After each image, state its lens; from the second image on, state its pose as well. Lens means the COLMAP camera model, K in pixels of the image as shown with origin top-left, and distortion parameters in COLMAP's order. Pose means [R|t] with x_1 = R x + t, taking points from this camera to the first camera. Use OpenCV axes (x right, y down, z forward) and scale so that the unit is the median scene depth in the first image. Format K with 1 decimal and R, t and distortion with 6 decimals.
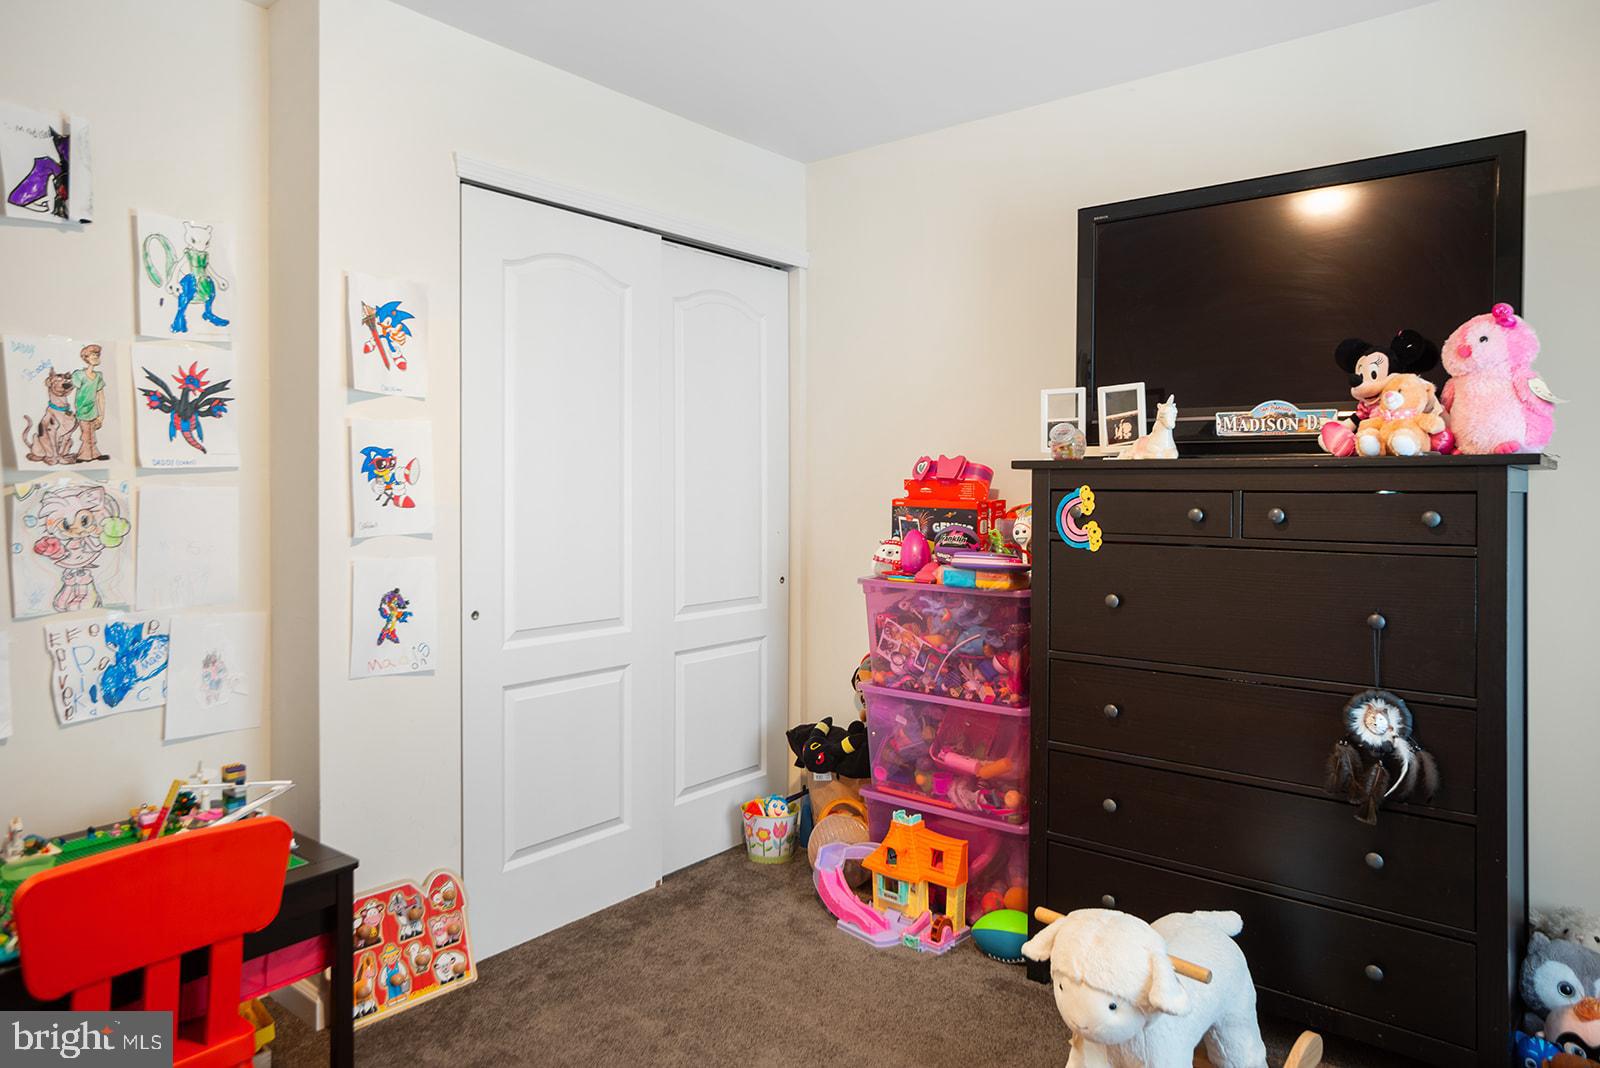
lens RADIAL K [[1065.9, 0, 811.0], [0, 1065.9, 518.0], [0, 0, 1]] dist [-0.031306, 0.037874]
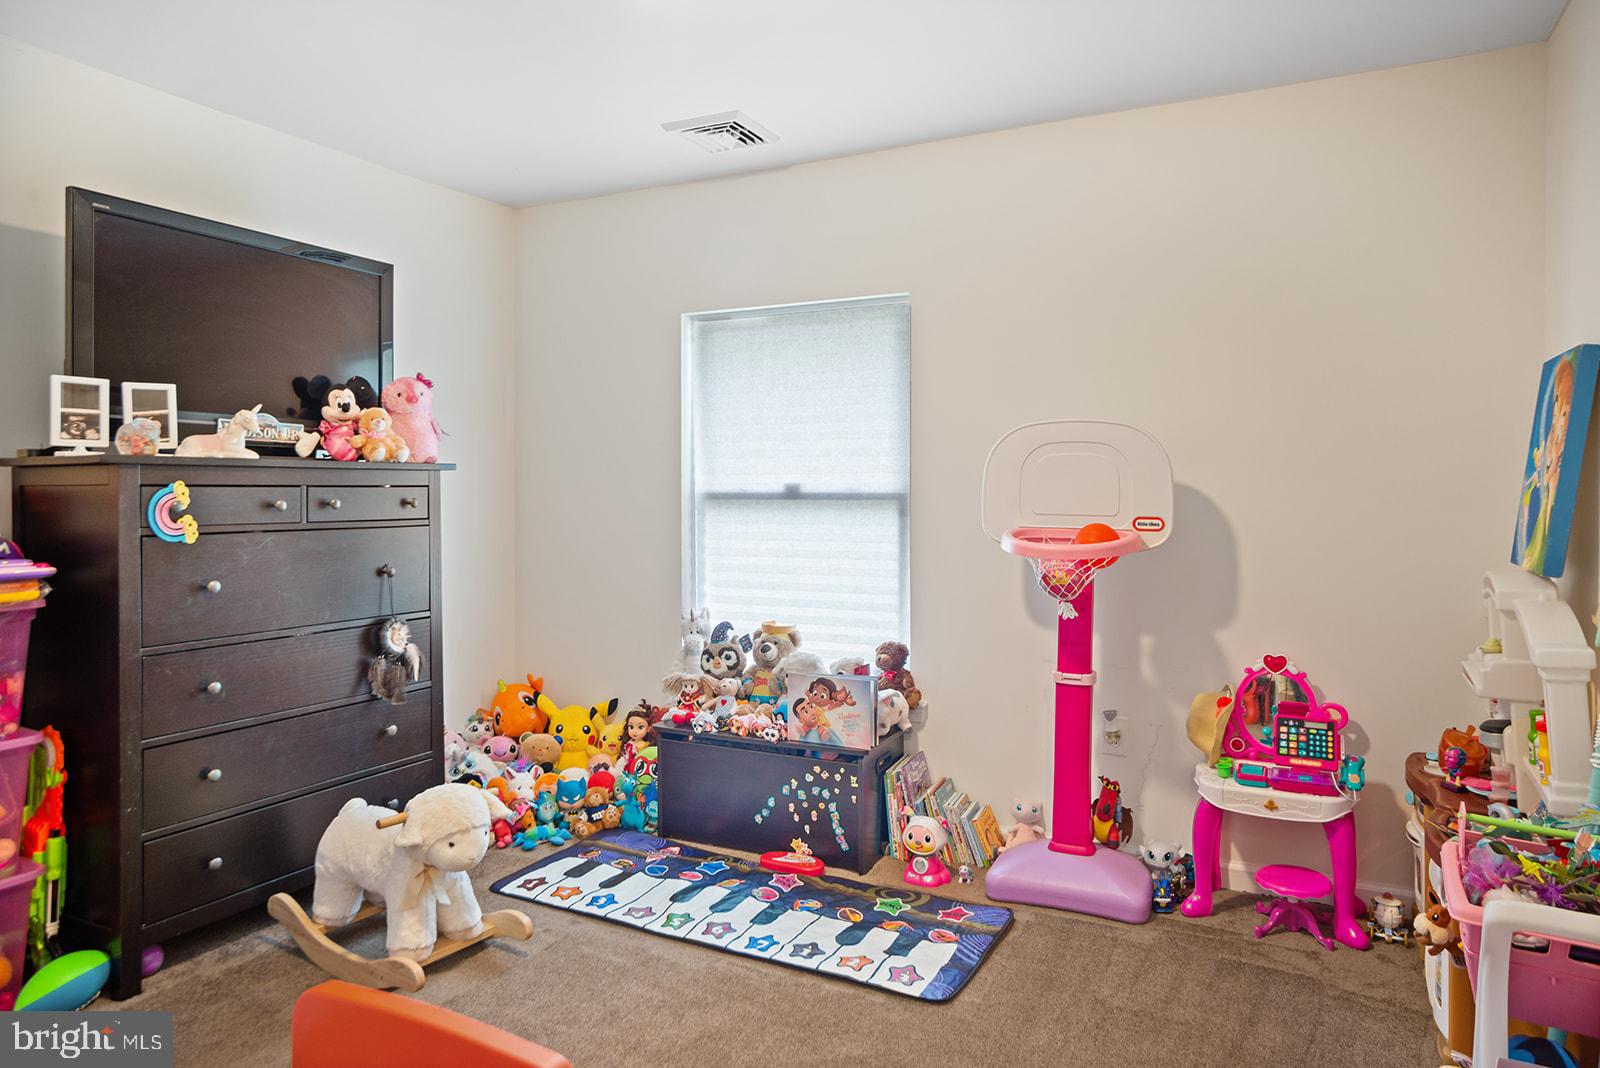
lens RADIAL K [[1065.9, 0, 798.3], [0, 1065.9, 530.0], [0, 0, 1]] dist [-0.031306, 0.037874]
pose [[-0.223429, -0.045207, 0.973671, -0.895756], [0.020653, 0.998480, 0.051098, -0.023452], [-0.974501, 0.031526, -0.222156, 0.641946]]
